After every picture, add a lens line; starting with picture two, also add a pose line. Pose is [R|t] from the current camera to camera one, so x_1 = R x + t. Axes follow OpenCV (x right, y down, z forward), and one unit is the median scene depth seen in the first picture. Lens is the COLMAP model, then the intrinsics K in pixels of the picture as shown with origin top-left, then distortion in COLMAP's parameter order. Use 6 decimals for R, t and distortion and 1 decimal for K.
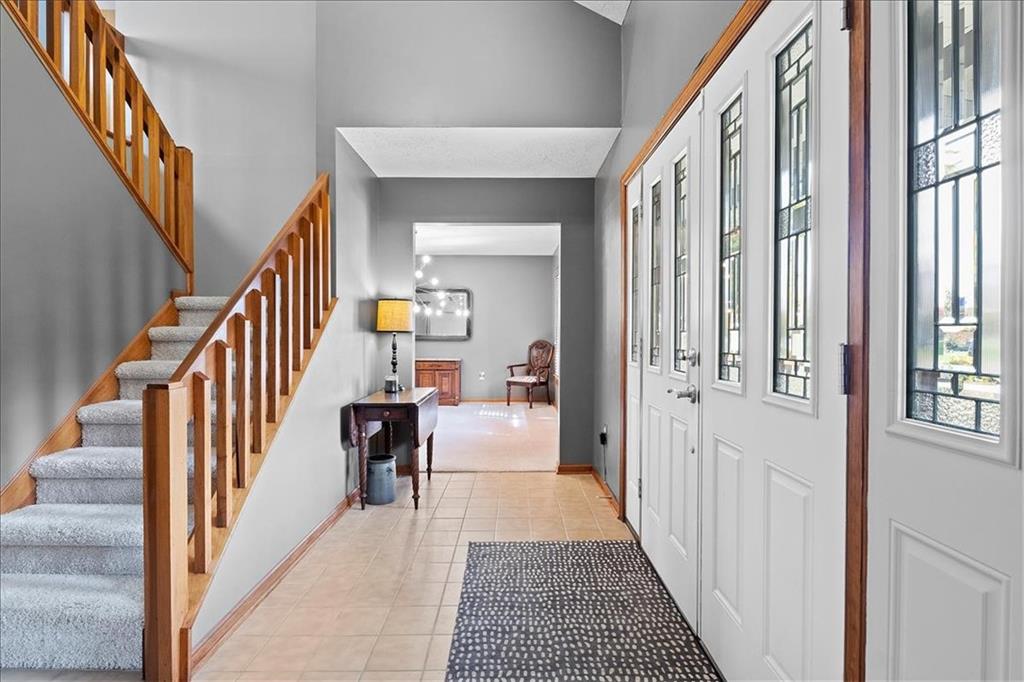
lens RADIAL K [[512.7, 0, 511.5], [0, 512.7, 337.3], [0, 0, 1]] dist [-0.002692, -0.000160]
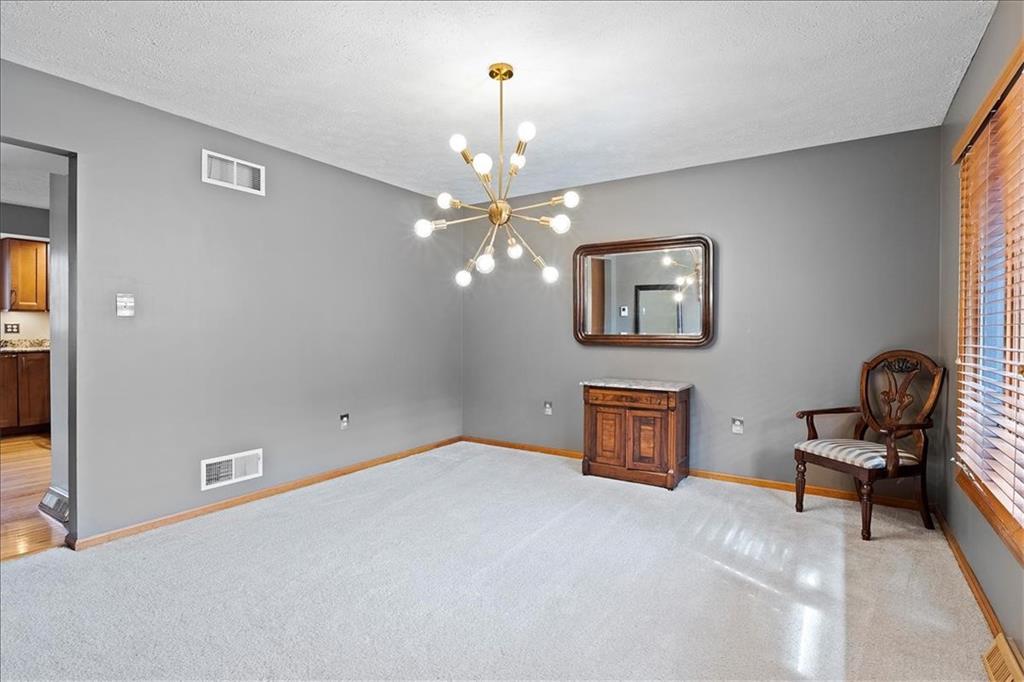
lens RADIAL K [[512.7, 0, 512.3], [0, 512.7, 342.2], [0, 0, 1]] dist [-0.002692, -0.000160]
pose [[0.843558, 0.014880, -0.536832, 0.017751], [-0.009389, 0.999872, 0.012960, -0.002921], [0.536956, -0.005892, 0.843590, 0.528415]]
